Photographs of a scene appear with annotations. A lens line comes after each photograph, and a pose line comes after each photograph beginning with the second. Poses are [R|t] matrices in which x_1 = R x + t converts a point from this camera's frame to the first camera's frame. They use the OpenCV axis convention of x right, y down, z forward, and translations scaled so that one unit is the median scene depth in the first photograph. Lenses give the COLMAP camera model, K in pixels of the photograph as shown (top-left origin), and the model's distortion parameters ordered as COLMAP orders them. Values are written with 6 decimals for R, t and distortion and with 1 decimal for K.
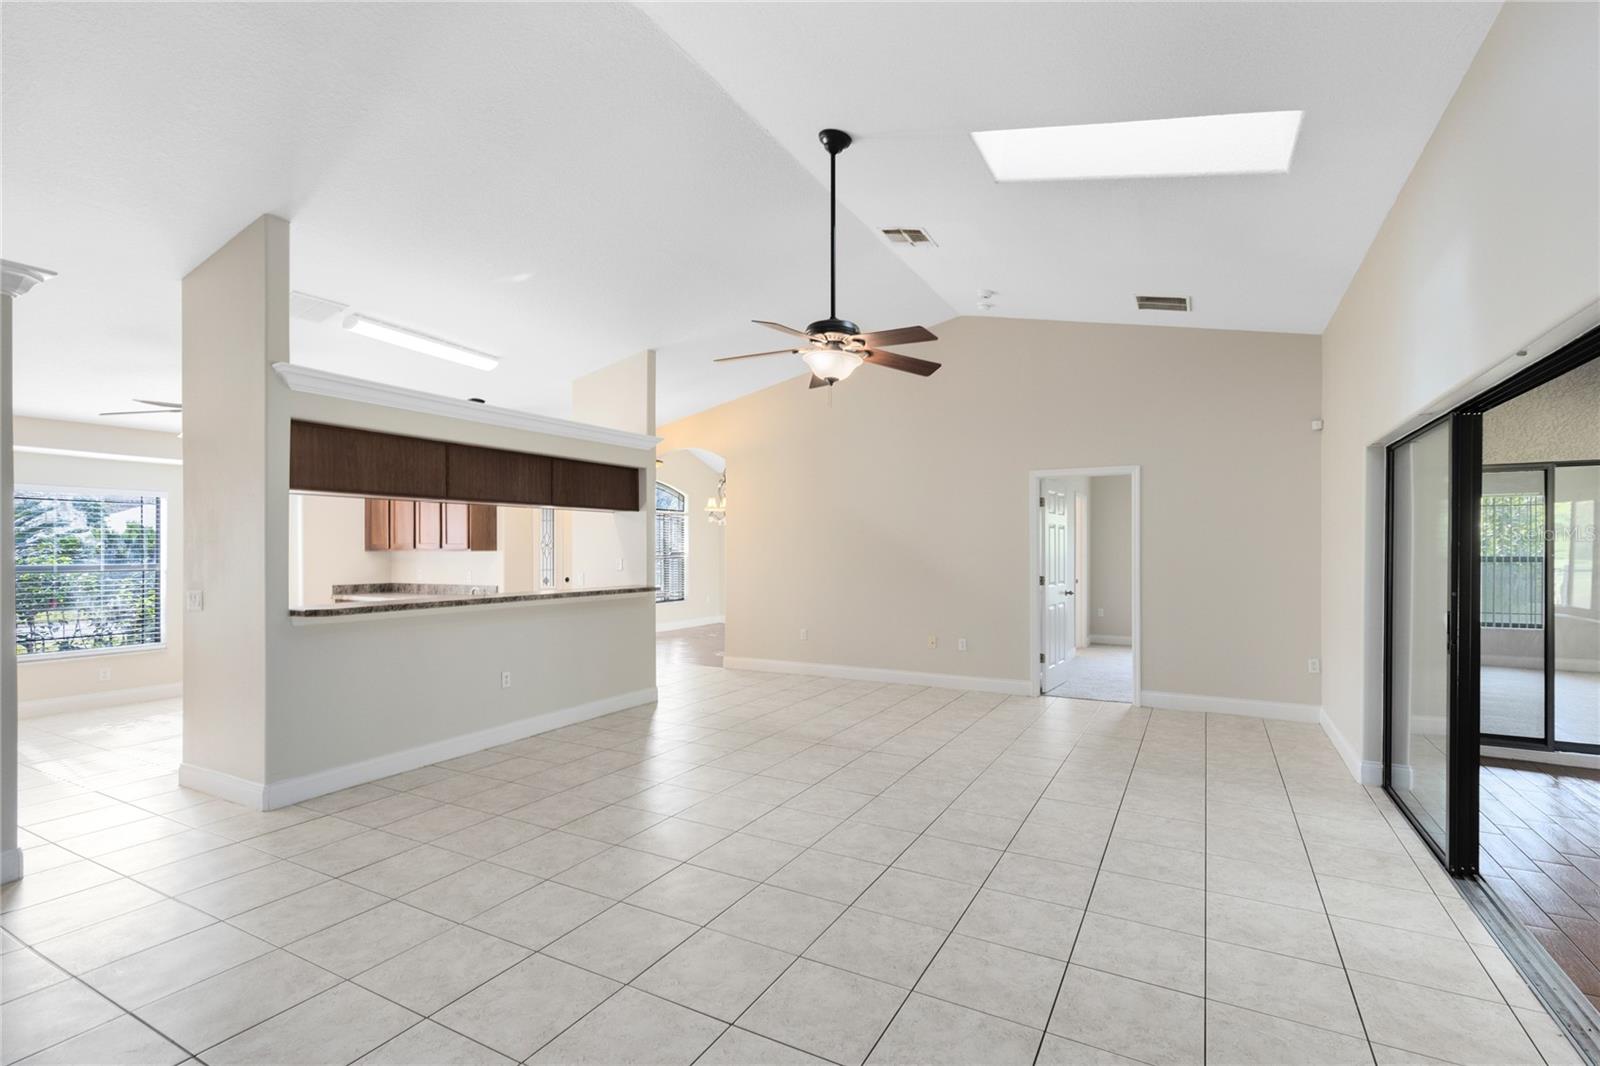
lens RADIAL K [[727.2, 0, 811.3], [0, 727.2, 554.6], [0, 0, 1]] dist [0.002379, 0.000487]
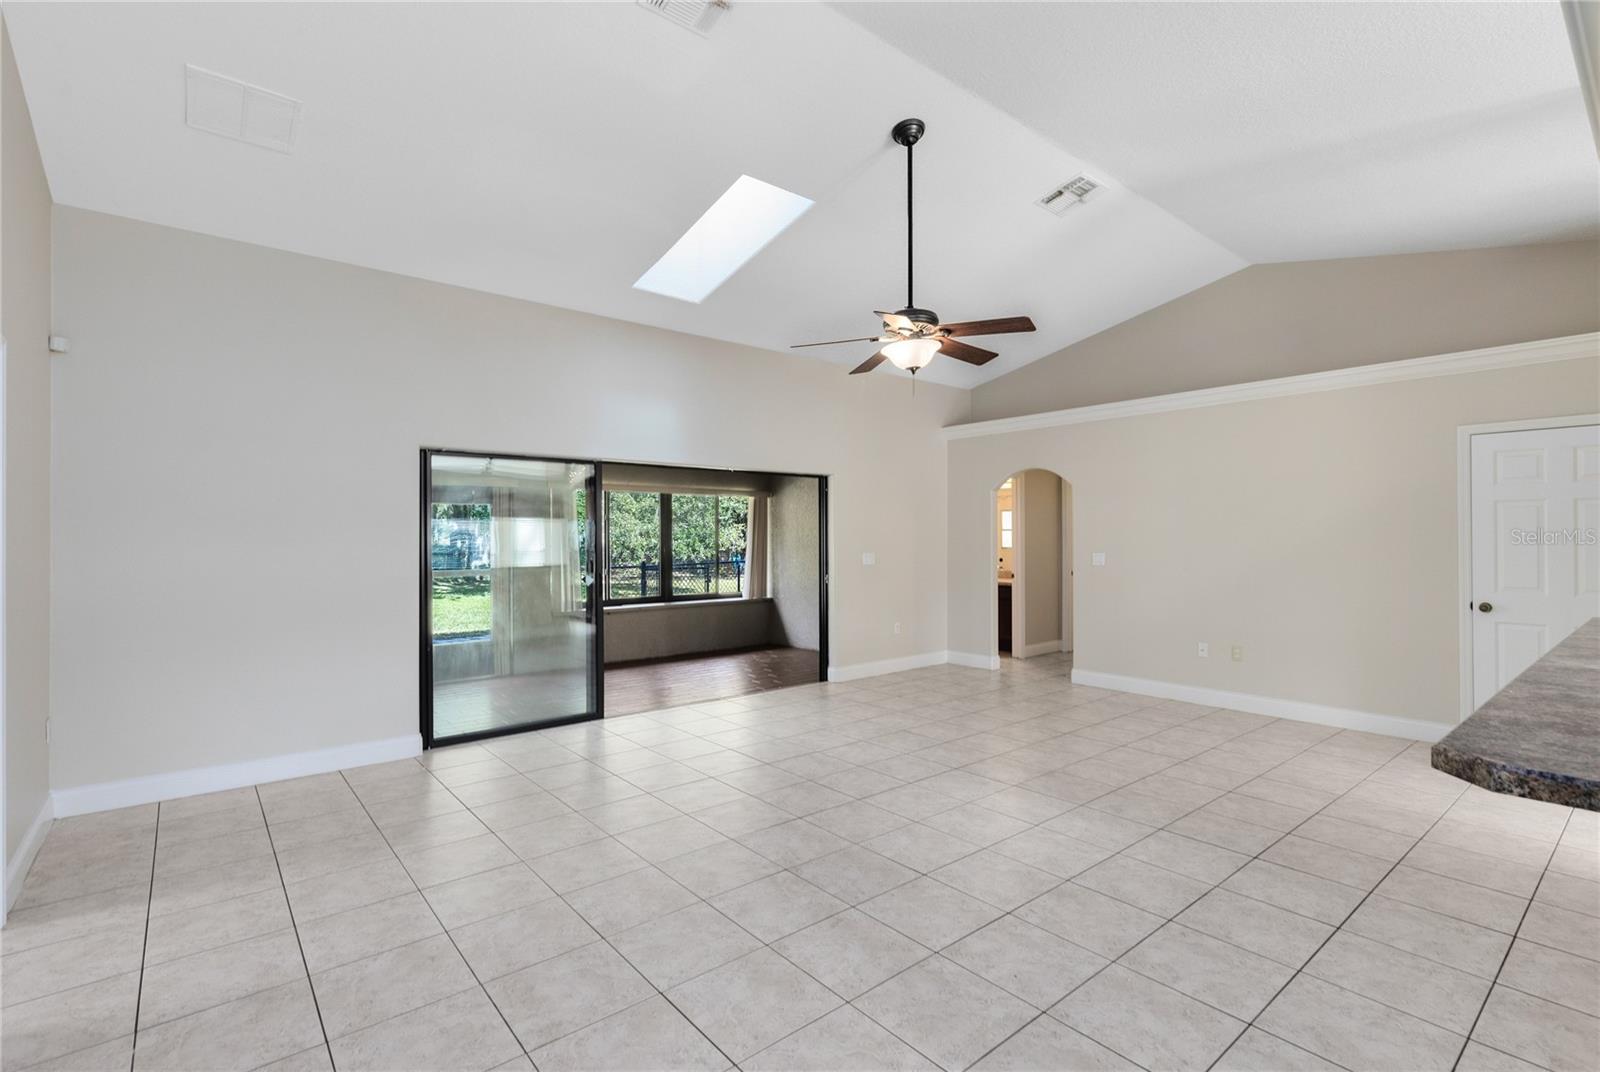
lens RADIAL K [[739.9, 0, 805.7], [0, 739.9, 529.7], [0, 0, 1]] dist [0.002289, 0.000039]
pose [[-0.928394, 0.007940, 0.371512, -0.170852], [0.007034, 0.999968, -0.003794, -0.011982], [-0.371530, -0.000909, -0.928421, 1.603754]]
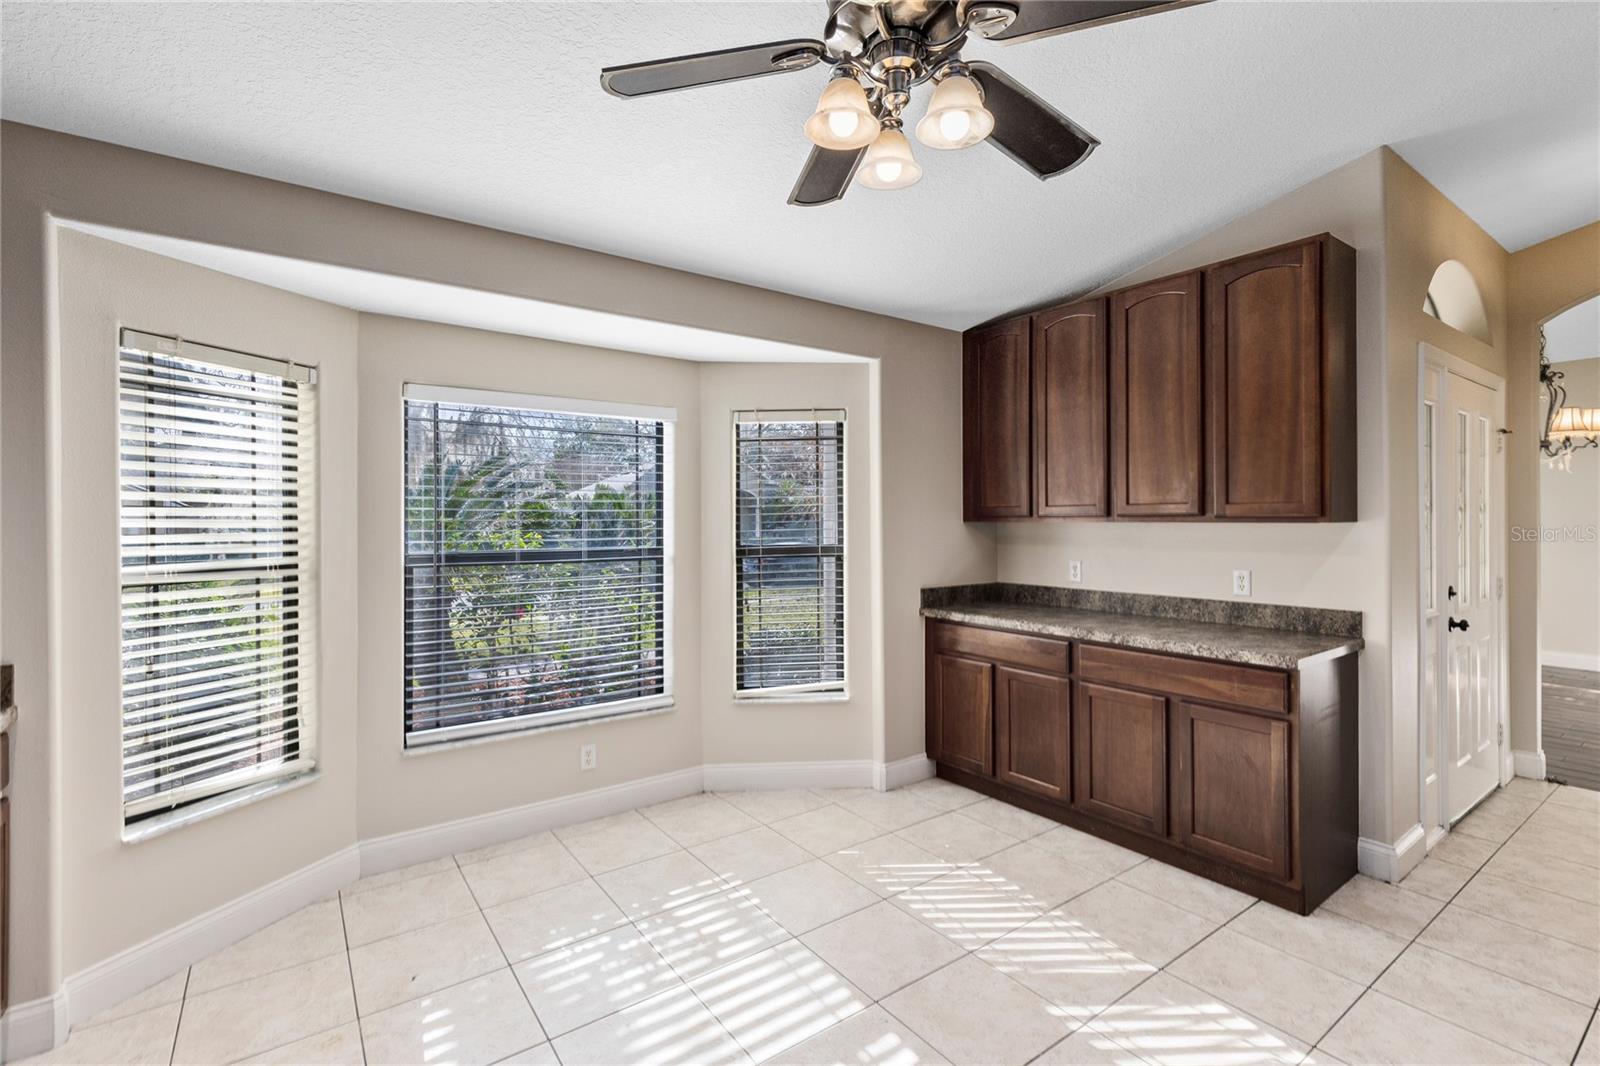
lens RADIAL K [[727.0, 0, 804.3], [0, 727.0, 519.5], [0, 0, 1]] dist [-0.000467, 0.000241]
pose [[0.900623, -0.001728, -0.434599, -0.803368], [-0.000858, 0.999983, -0.005754, -0.005797], [0.434601, 0.005556, 0.900606, 0.797155]]
